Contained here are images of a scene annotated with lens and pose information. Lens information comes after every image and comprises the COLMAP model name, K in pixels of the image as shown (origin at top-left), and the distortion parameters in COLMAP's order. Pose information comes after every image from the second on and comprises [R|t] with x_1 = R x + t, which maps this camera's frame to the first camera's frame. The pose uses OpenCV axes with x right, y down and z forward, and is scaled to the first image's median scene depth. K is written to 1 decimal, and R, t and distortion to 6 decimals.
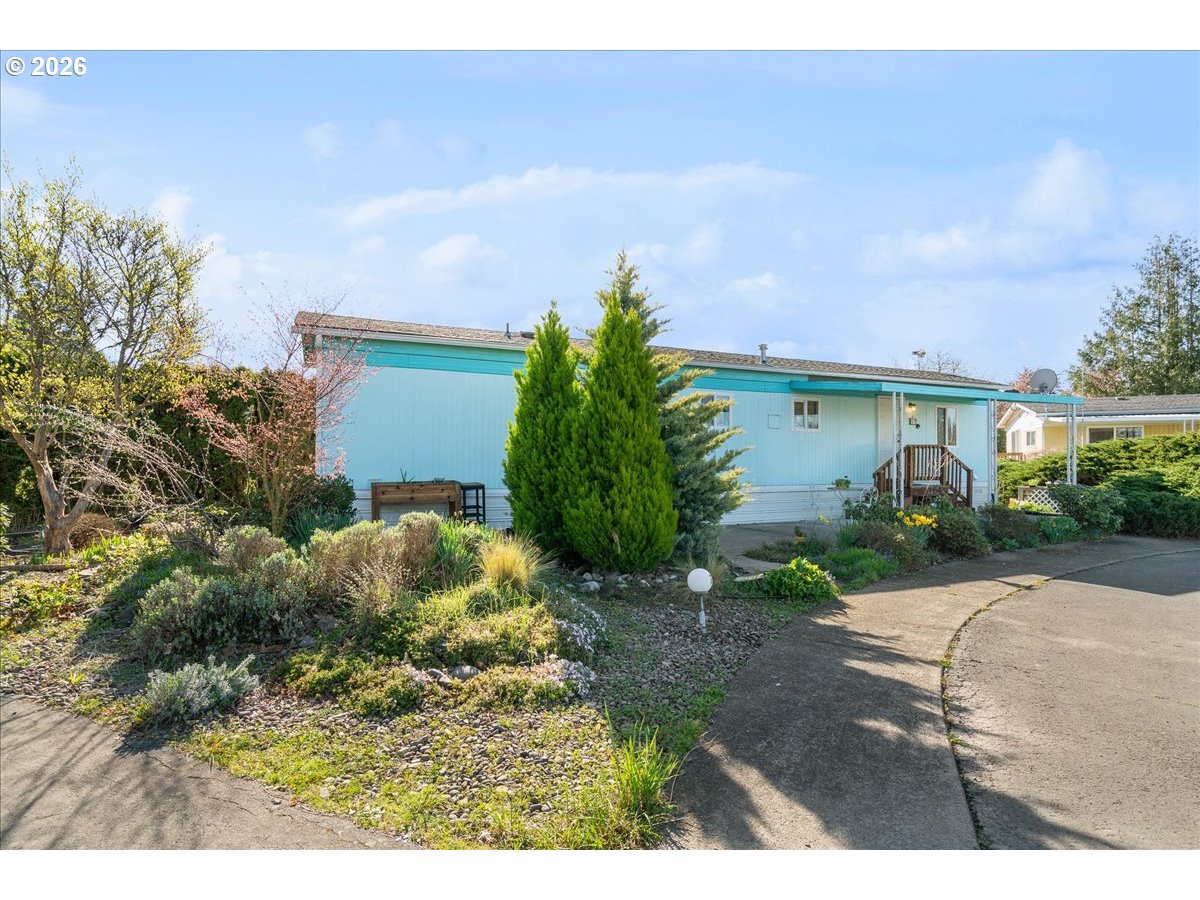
lens RADIAL K [[604.3, 0, 596.7], [0, 604.3, 468.6], [0, 0, 1]] dist [0.000763, 0.000468]
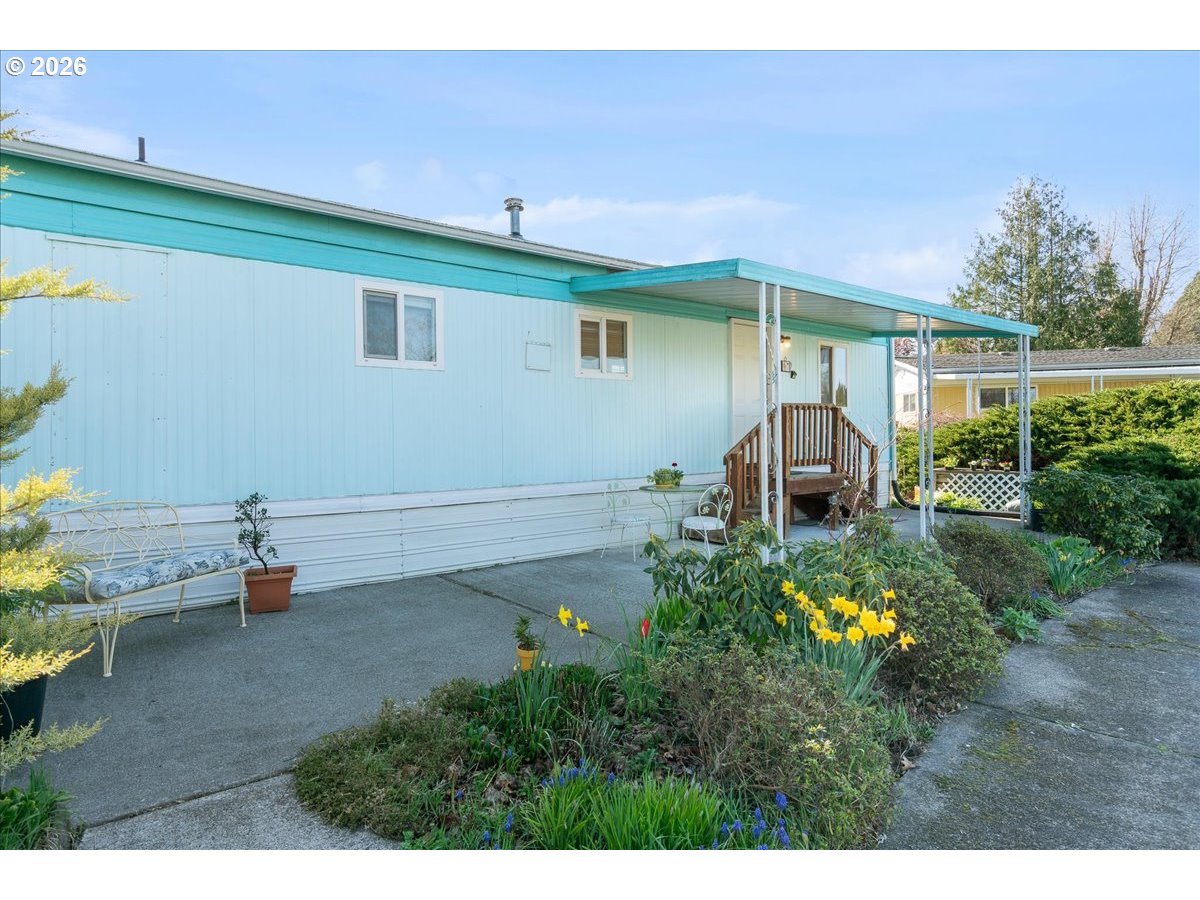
lens RADIAL K [[604.3, 0, 596.7], [0, 604.3, 468.6], [0, 0, 1]] dist [0.000763, 0.000468]
pose [[0.976616, -0.025955, 0.213419, 0.214940], [0.017569, 0.999001, 0.041098, -0.004649], [-0.214272, -0.036387, 0.976096, 0.463095]]
